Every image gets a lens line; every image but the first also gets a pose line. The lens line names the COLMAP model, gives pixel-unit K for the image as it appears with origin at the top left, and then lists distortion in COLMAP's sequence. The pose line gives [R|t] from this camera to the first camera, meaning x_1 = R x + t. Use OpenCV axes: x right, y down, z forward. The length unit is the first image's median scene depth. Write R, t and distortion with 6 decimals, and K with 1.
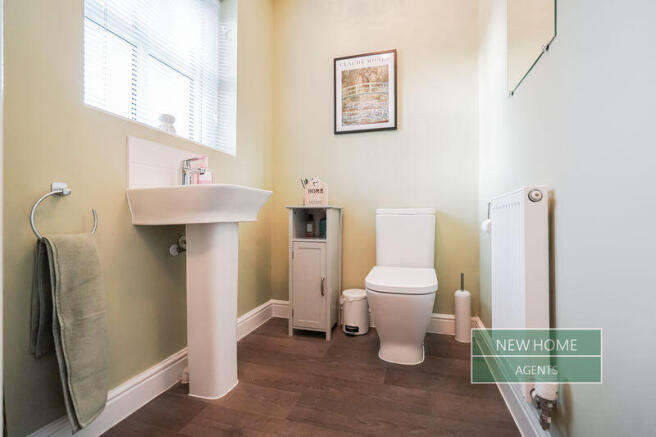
lens RADIAL K [[302.3, 0, 329.4], [0, 302.3, 216.3], [0, 0, 1]] dist [-0.019307, 0.001840]
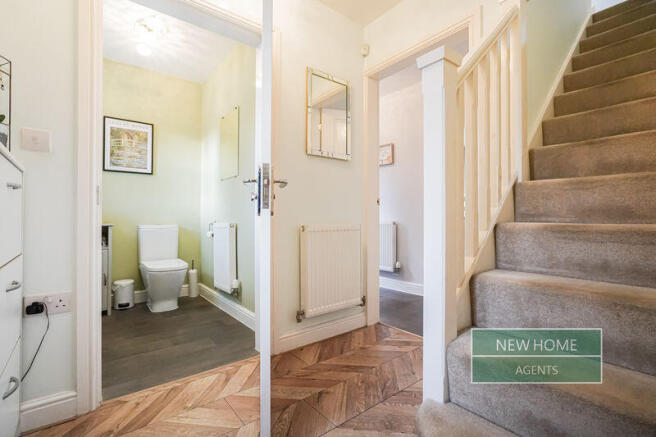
lens RADIAL K [[302.3, 0, 329.7], [0, 302.3, 215.3], [0, 0, 1]] dist [-0.019307, 0.001840]
pose [[0.573193, 0.004807, 0.819407, -0.529397], [-0.010183, 0.999947, 0.001257, -0.085323], [-0.819357, -0.009064, 0.573211, -0.659060]]
